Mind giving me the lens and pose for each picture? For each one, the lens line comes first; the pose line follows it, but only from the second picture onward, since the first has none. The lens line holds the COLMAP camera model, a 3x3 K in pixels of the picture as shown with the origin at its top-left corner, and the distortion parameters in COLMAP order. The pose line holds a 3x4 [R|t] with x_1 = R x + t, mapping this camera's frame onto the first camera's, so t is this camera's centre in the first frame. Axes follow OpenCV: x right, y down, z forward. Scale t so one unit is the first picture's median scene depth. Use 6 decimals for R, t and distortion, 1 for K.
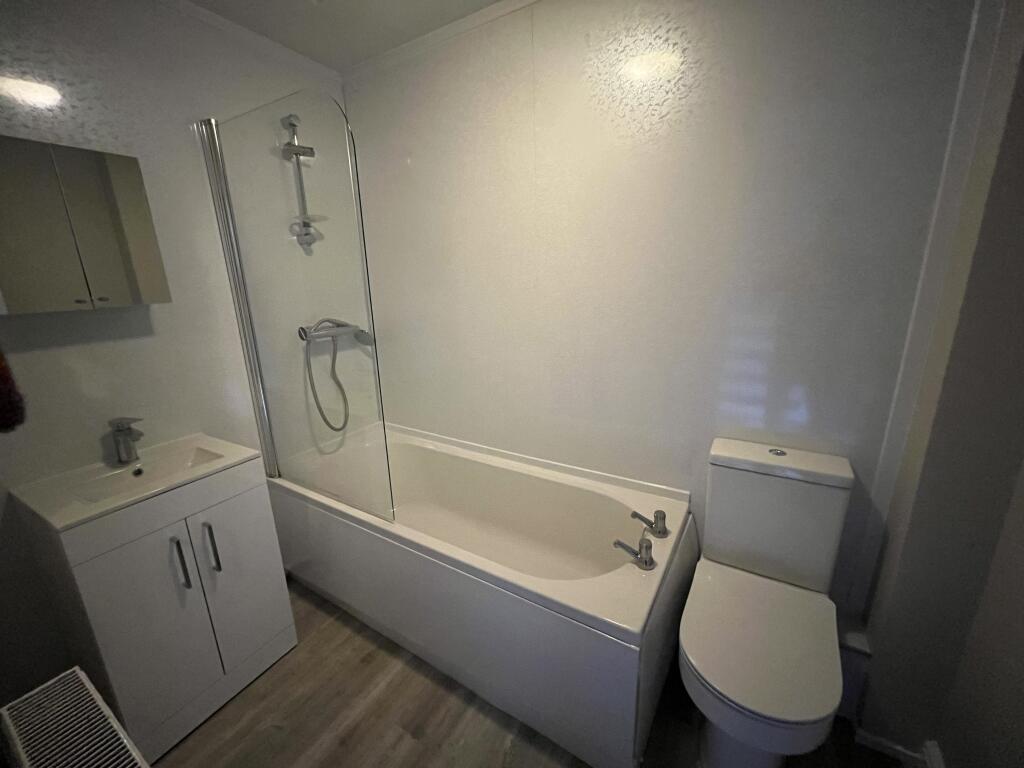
lens RADIAL K [[412.9, 0, 512.0], [0, 412.9, 384.0], [0, 0, 1]] dist [-0.003257, -0.000112]
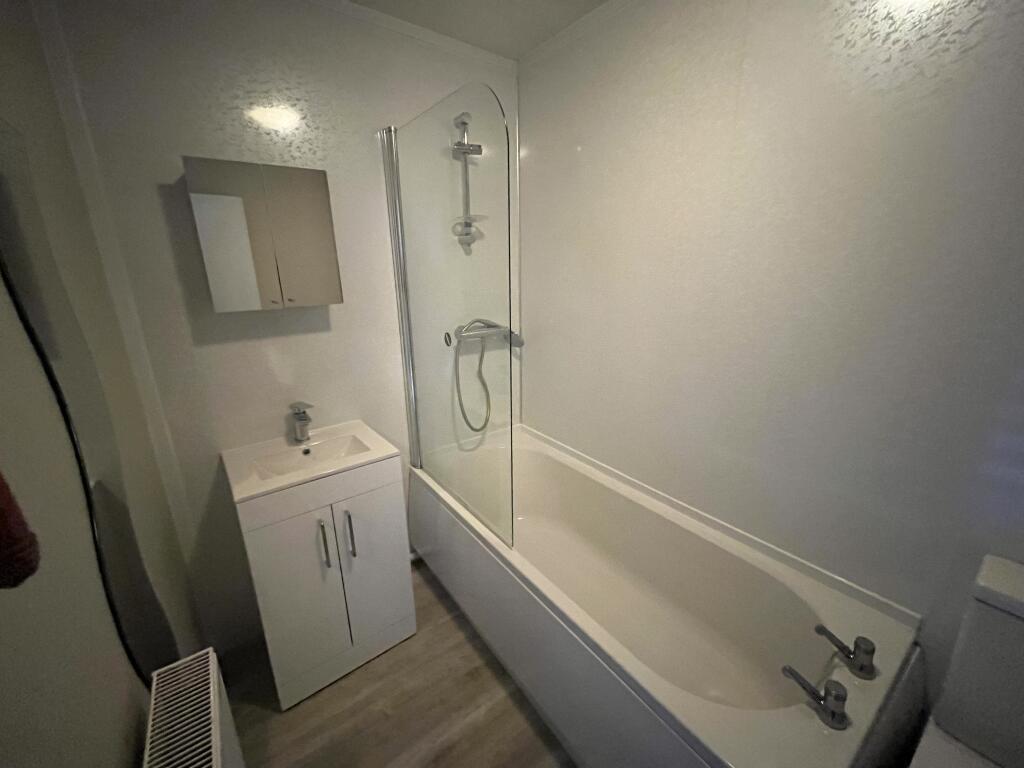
lens RADIAL K [[412.9, 0, 512.0], [0, 412.9, 384.0], [0, 0, 1]] dist [-0.003257, -0.000112]
pose [[0.925115, 0.119786, -0.360297, 0.005145], [-0.107989, 0.992750, 0.052777, -0.084245], [0.364007, -0.009917, 0.931344, 0.132557]]
